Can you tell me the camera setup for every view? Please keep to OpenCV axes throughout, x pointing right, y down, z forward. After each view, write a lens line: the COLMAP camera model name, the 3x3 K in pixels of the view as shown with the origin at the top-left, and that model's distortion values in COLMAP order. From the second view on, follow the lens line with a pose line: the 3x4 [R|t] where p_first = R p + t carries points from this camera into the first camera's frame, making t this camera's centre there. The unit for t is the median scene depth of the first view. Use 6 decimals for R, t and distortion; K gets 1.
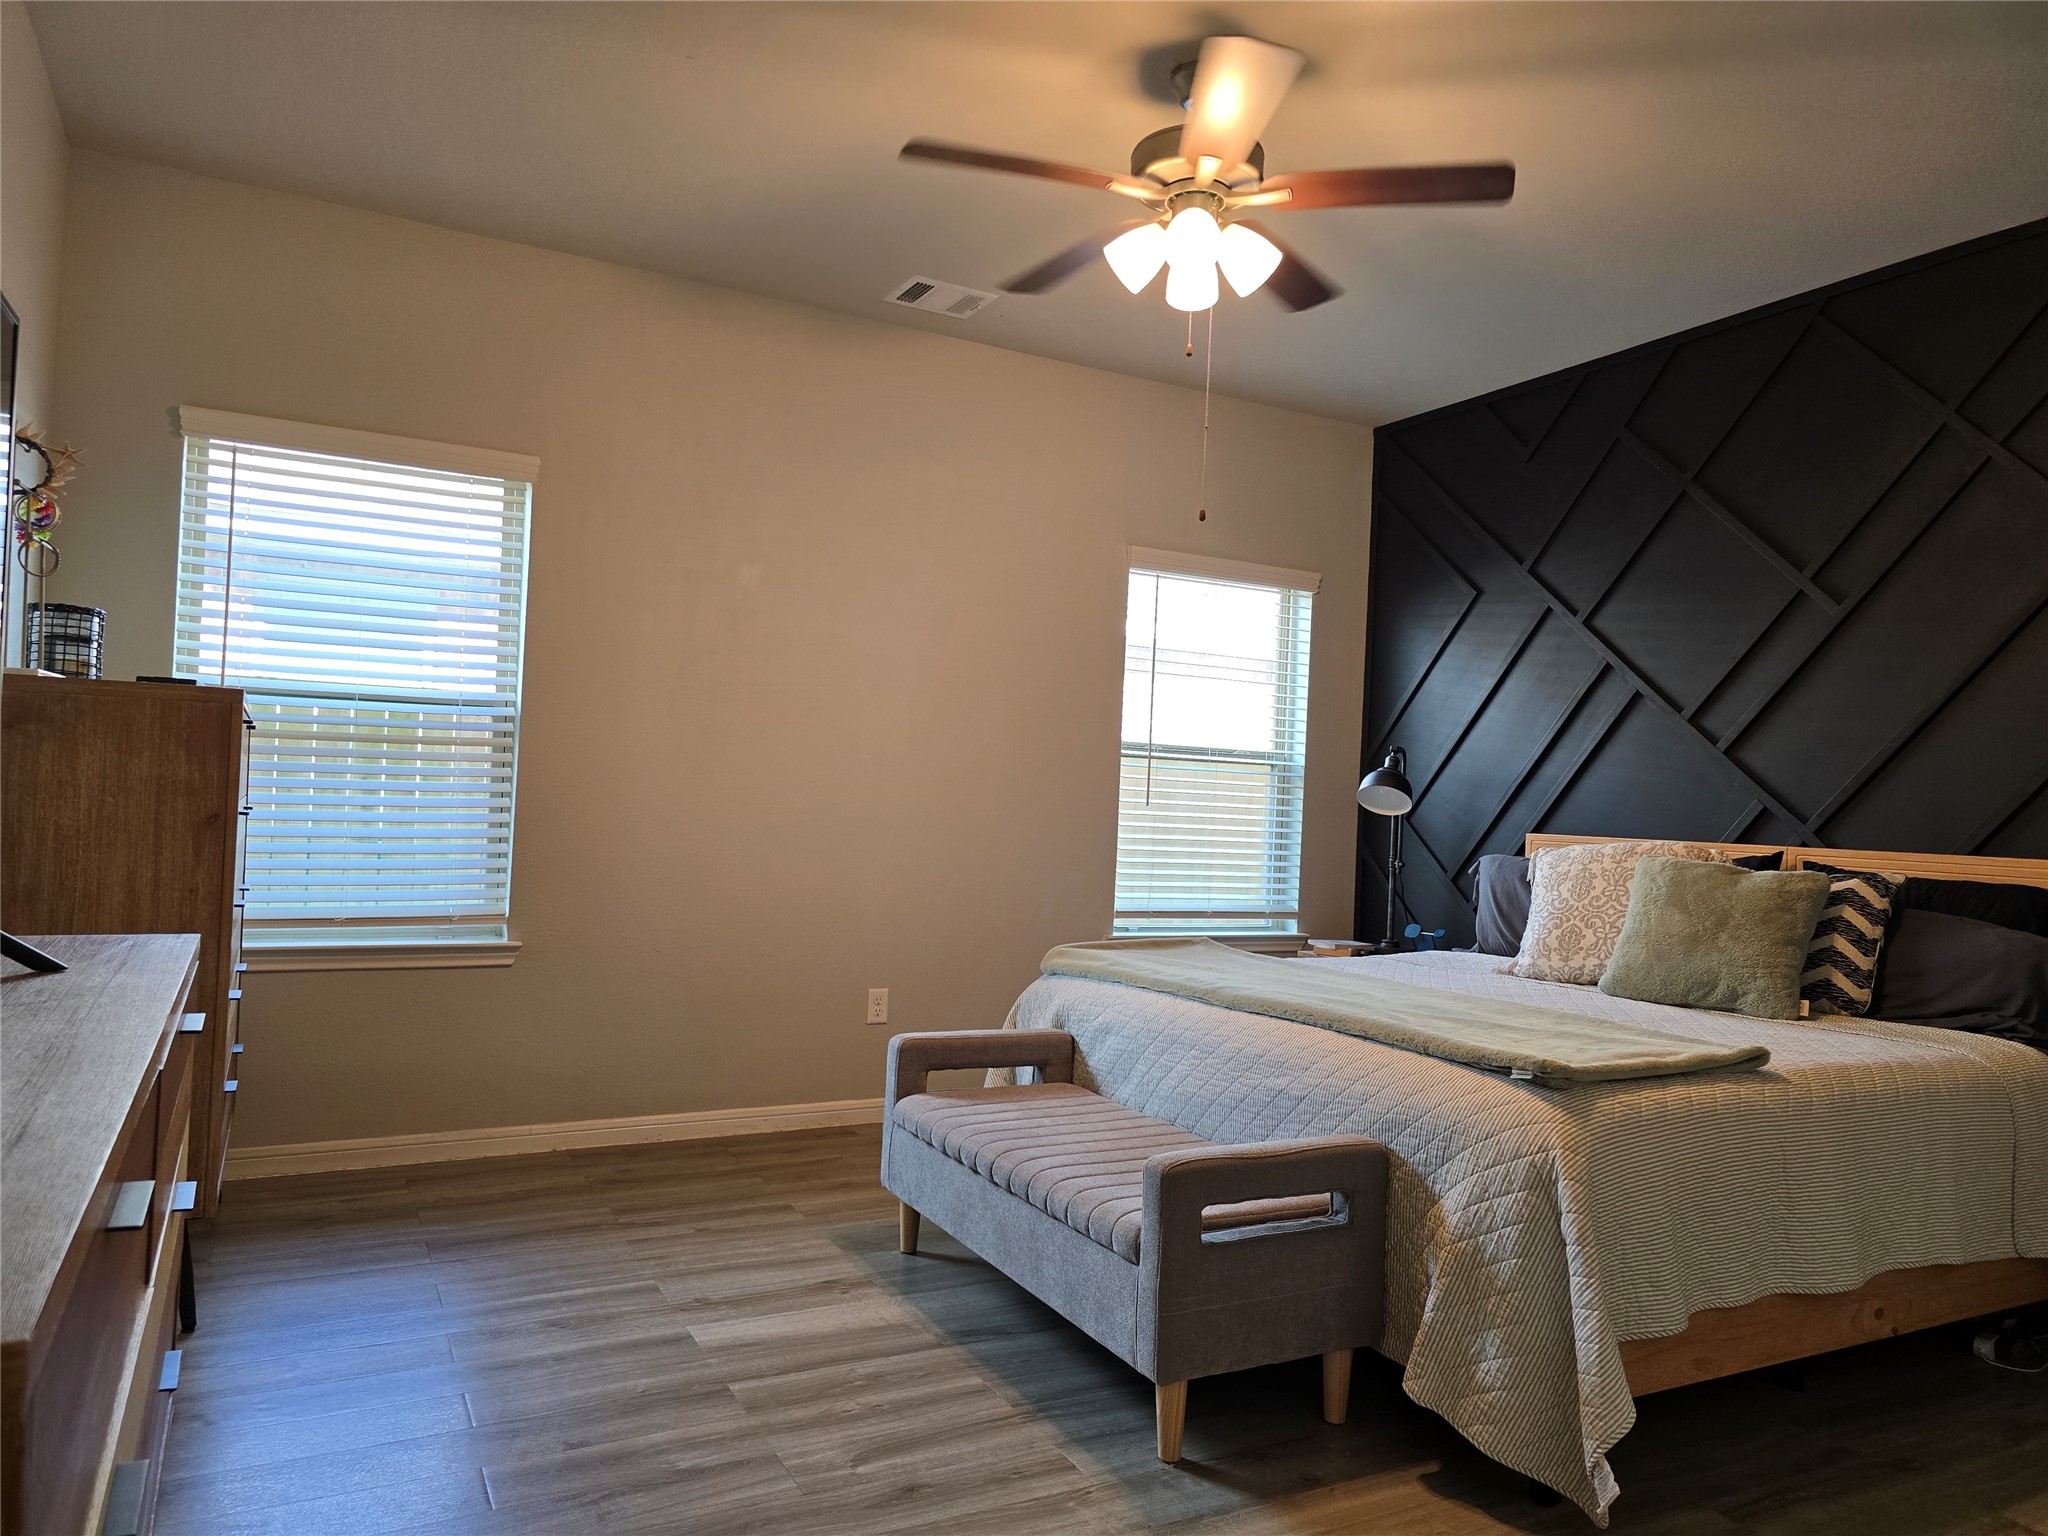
lens RADIAL K [[1380.1, 0, 1023.2], [0, 1380.1, 768.0], [0, 0, 1]] dist [0.054496, -0.048978]
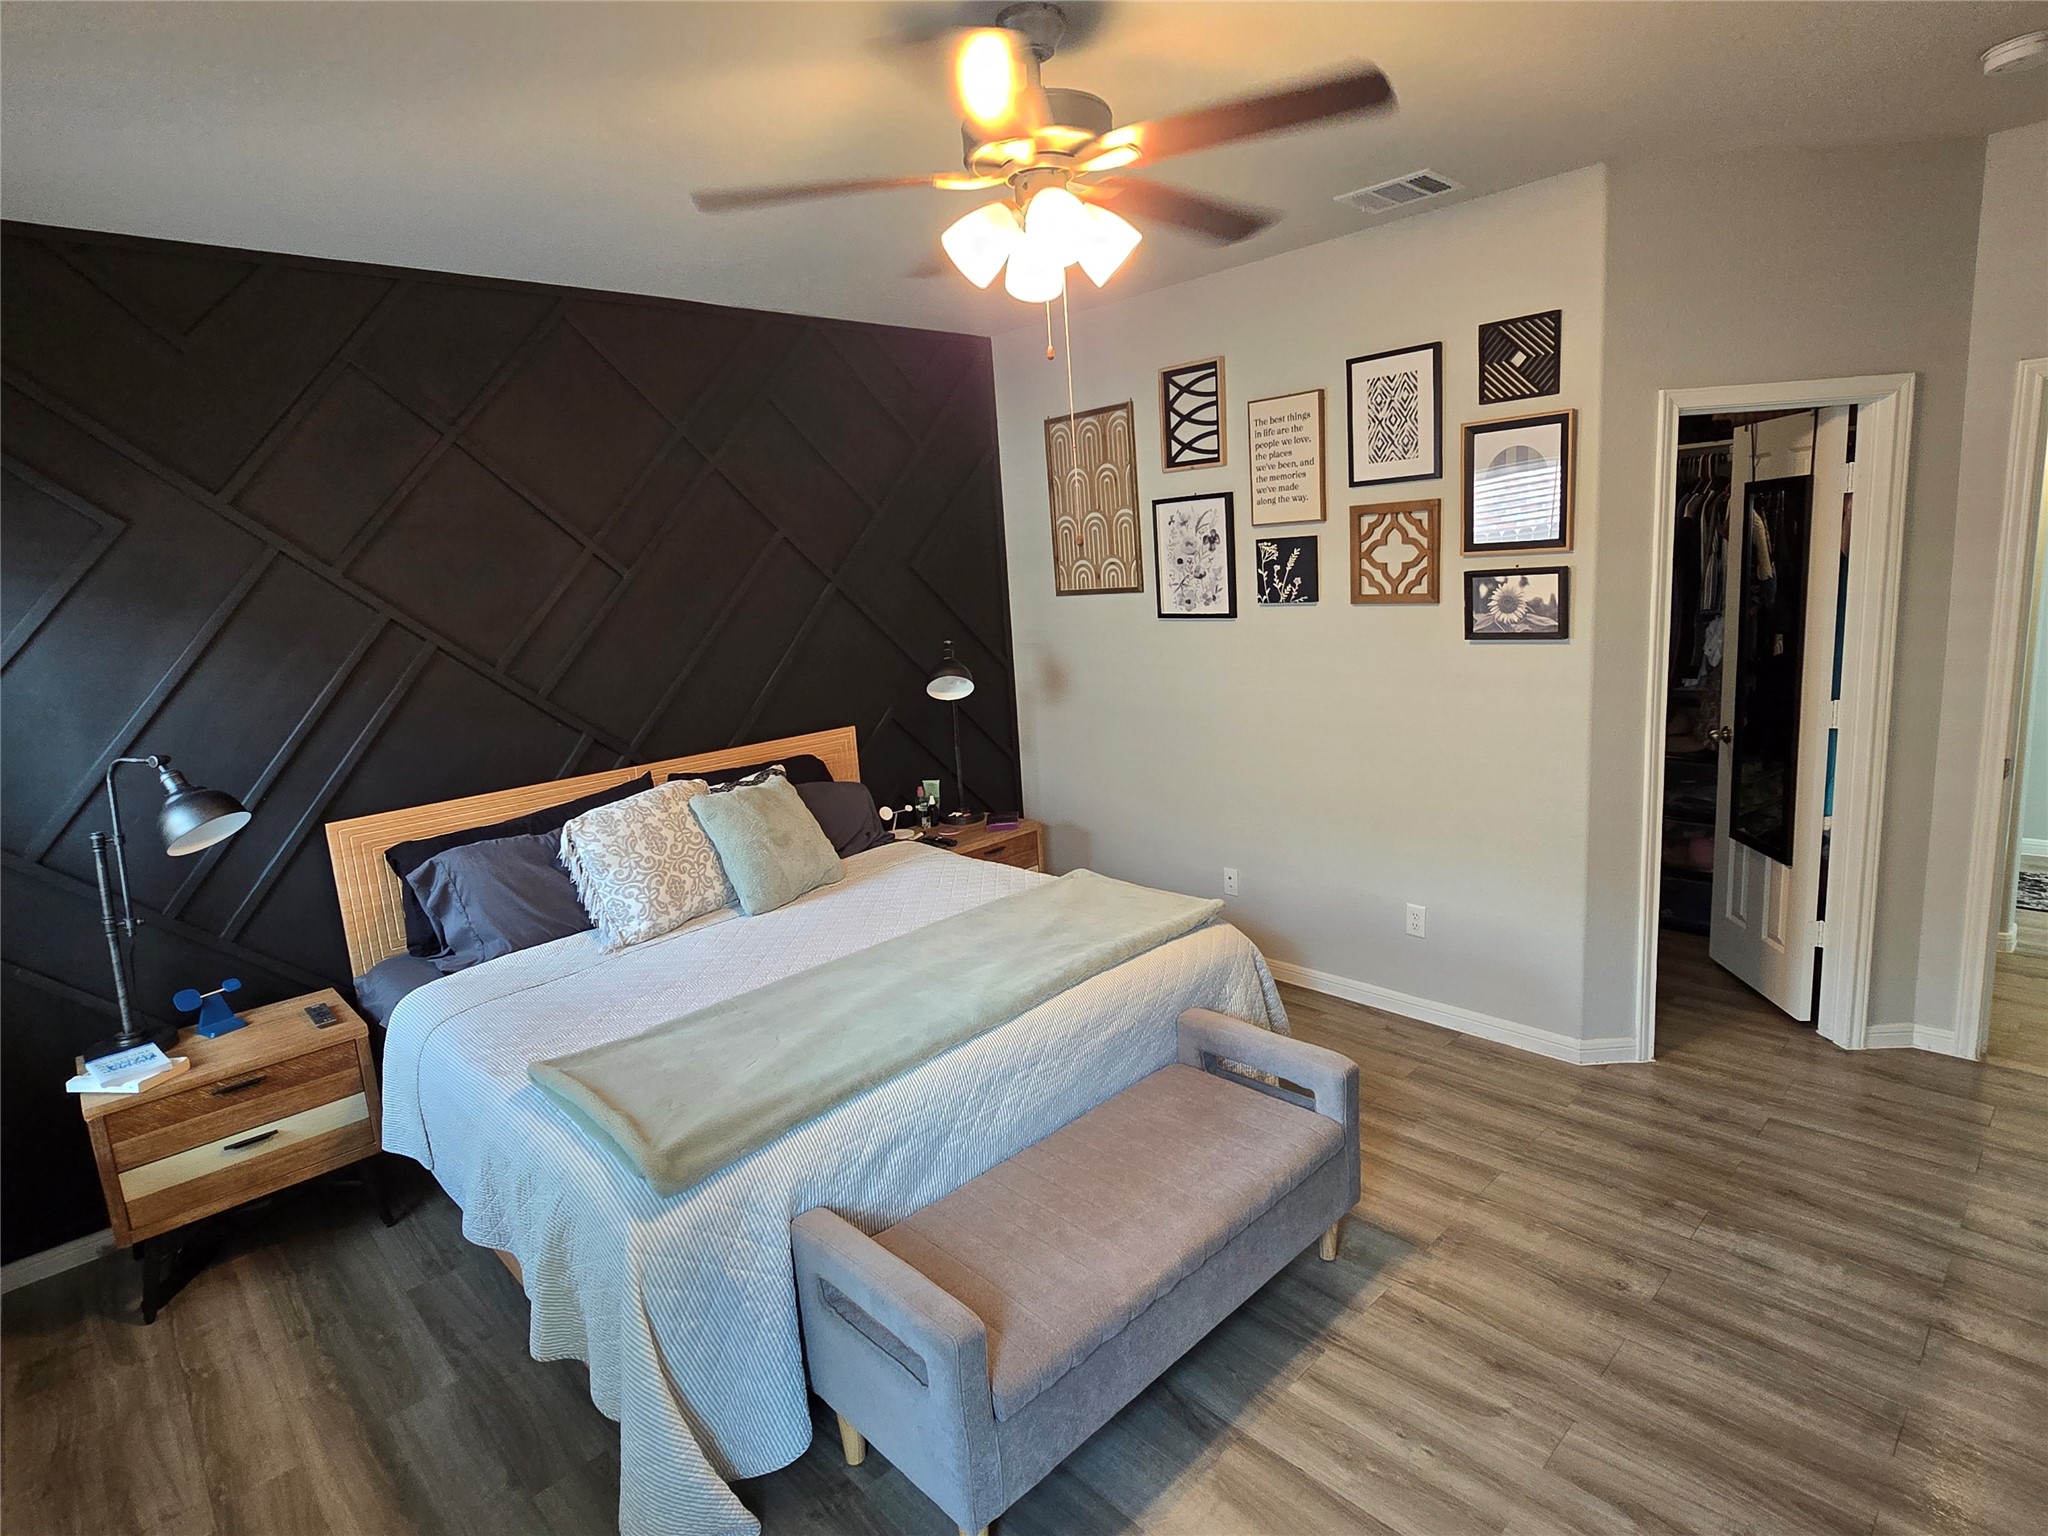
lens RADIAL K [[1075.7, 0, 1023.8], [0, 1075.7, 763.7], [0, 0, 1]] dist [-0.004732, 0.000058]
pose [[-0.269808, -0.207917, 0.940199, -0.583053], [0.035430, 0.973605, 0.225472, -0.197059], [-0.962262, 0.094145, -0.255320, 1.218505]]
